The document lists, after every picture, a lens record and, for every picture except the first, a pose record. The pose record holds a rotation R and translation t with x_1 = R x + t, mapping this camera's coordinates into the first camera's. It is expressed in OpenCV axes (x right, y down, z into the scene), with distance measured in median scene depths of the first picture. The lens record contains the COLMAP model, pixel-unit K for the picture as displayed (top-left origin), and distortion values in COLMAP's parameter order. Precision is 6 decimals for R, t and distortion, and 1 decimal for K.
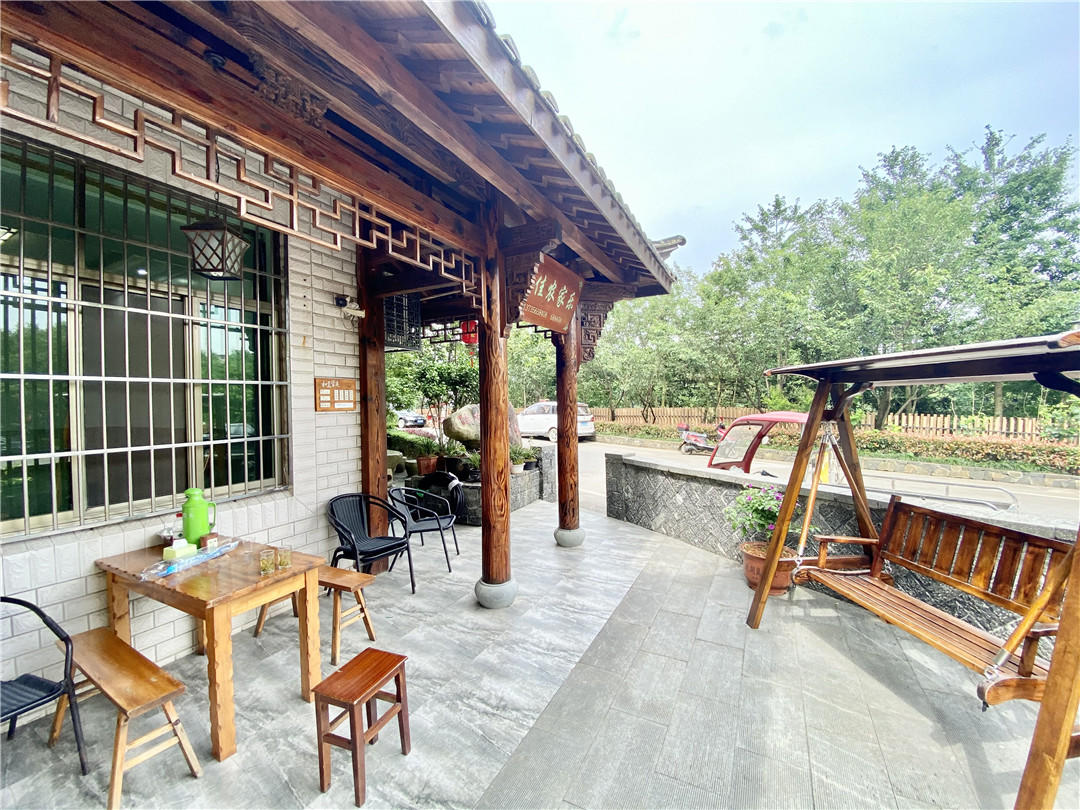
lens RADIAL K [[435.8, 0, 536.7], [0, 435.8, 404.9], [0, 0, 1]] dist [0.028347, -0.023857]
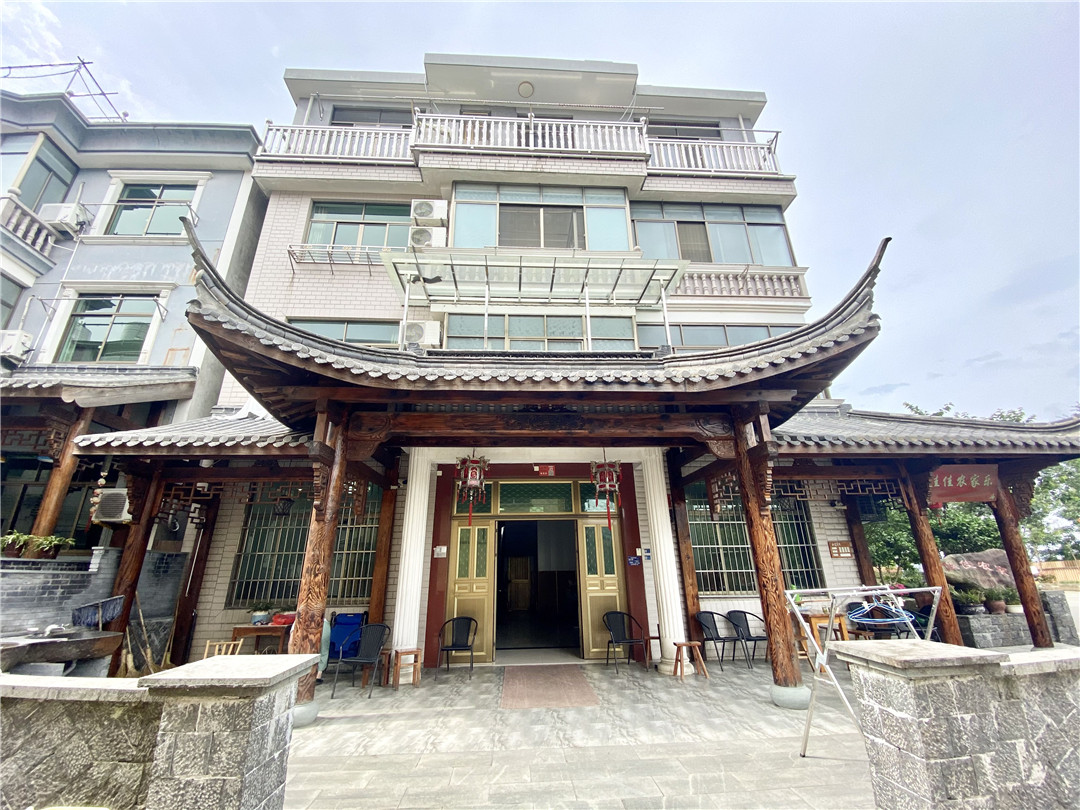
lens RADIAL K [[435.8, 0, 536.7], [0, 435.8, 404.9], [0, 0, 1]] dist [0.028347, -0.023857]
pose [[0.506771, -0.285556, -0.813413, 0.731195], [-0.003775, 0.942802, -0.333331, 0.030924], [0.862072, 0.171993, 0.476707, -1.405956]]
